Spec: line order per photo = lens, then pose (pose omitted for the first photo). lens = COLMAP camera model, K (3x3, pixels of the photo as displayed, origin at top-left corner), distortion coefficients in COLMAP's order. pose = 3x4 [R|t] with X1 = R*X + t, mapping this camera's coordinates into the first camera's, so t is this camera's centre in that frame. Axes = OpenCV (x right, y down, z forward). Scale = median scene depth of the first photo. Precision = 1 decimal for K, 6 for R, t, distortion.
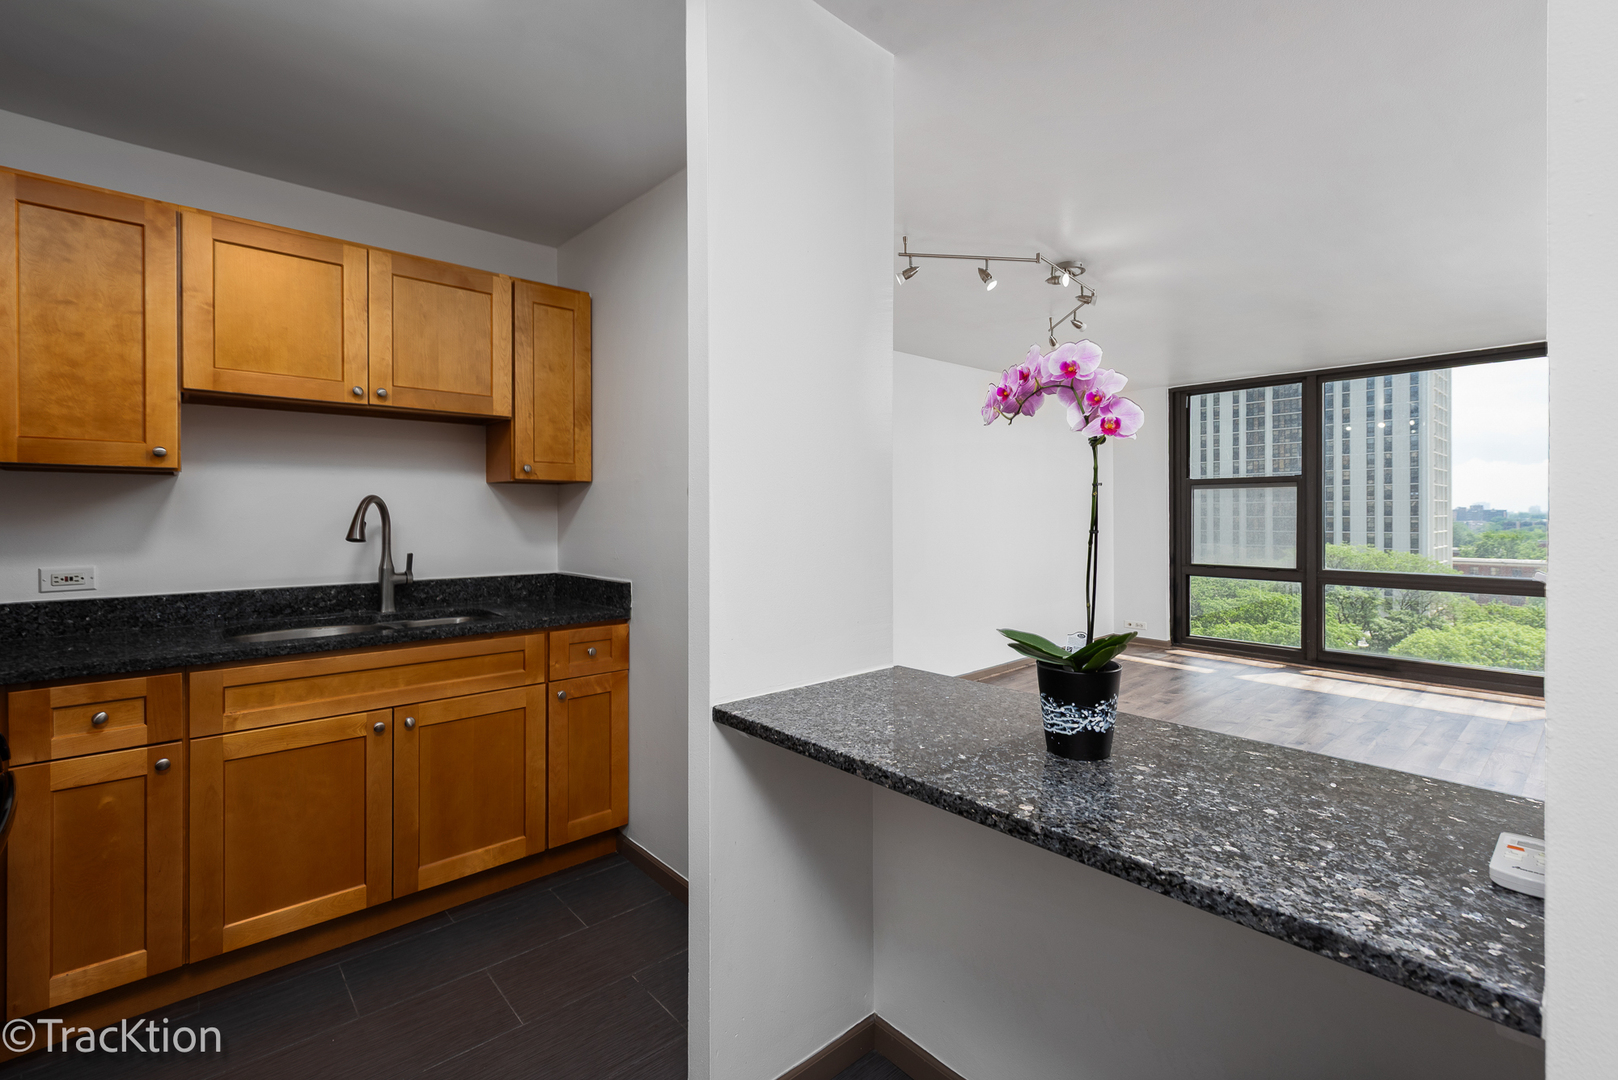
lens RADIAL K [[721.4, 0, 815.8], [0, 721.4, 517.1], [0, 0, 1]] dist [0.010981, -0.001721]
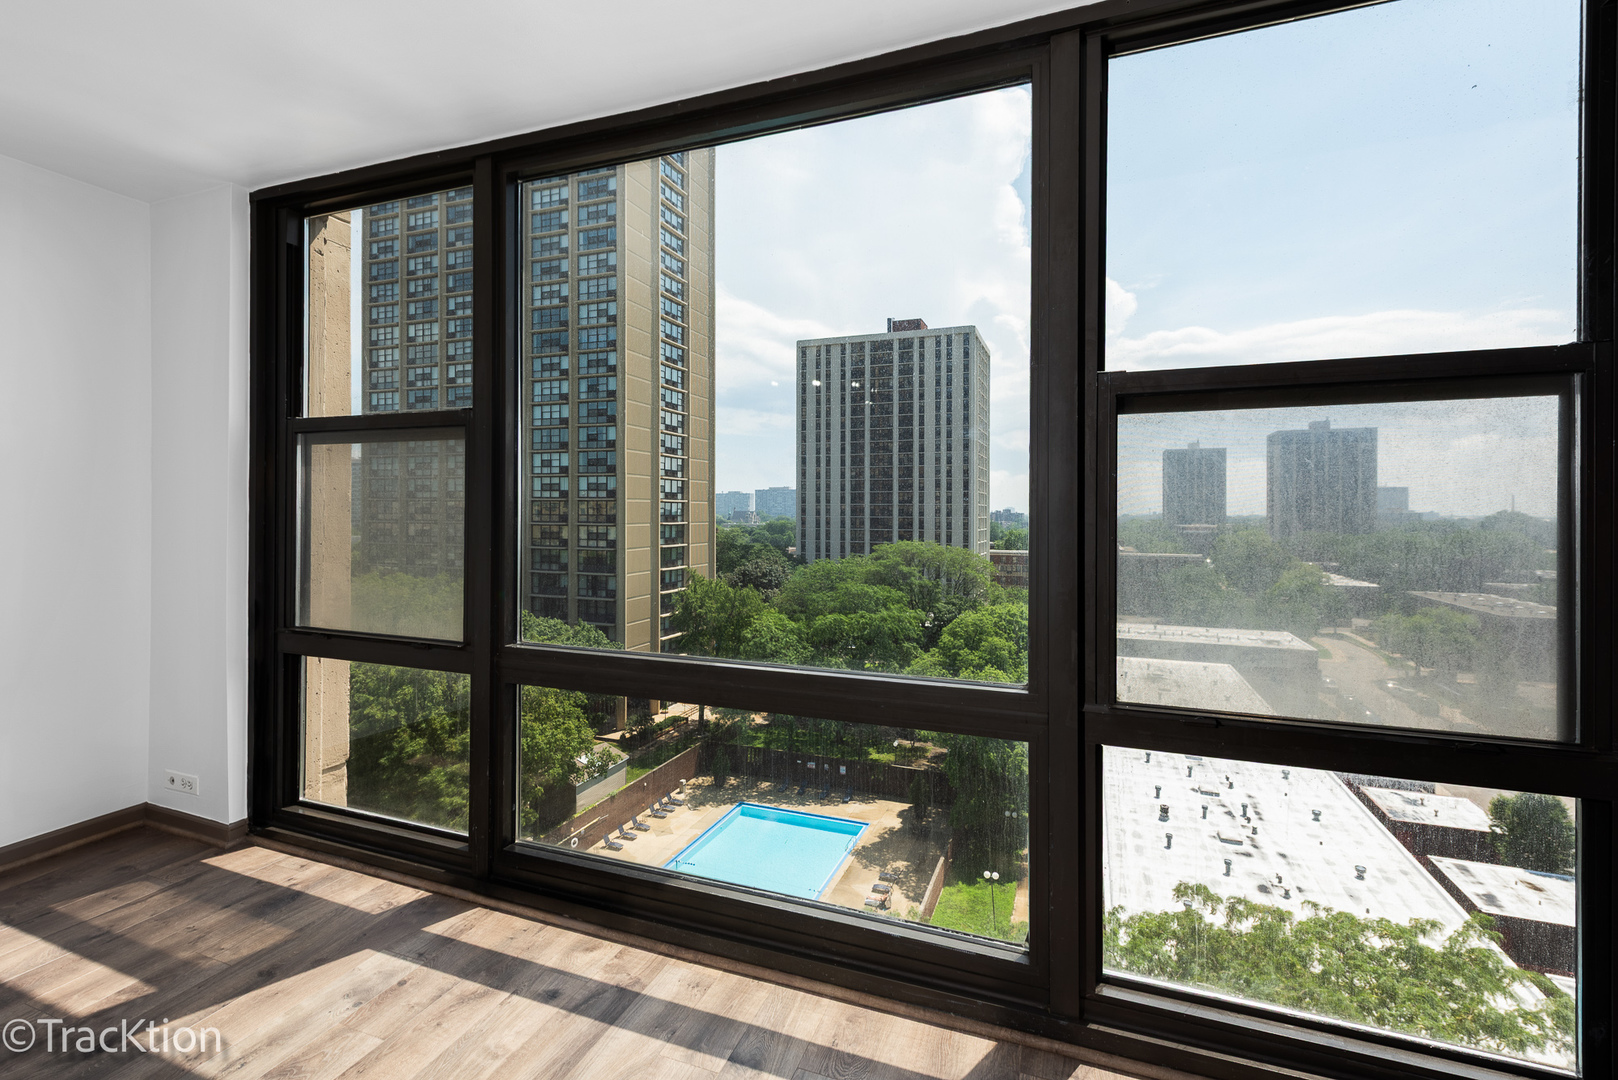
lens RADIAL K [[721.4, 0, 814.2], [0, 721.4, 514.8], [0, 0, 1]] dist [0.010981, -0.001721]
pose [[0.888187, 0.008350, 0.459407, 0.620775], [-0.007921, 0.999965, -0.002862, 0.000211], [-0.459415, -0.001097, 0.888221, 0.530308]]
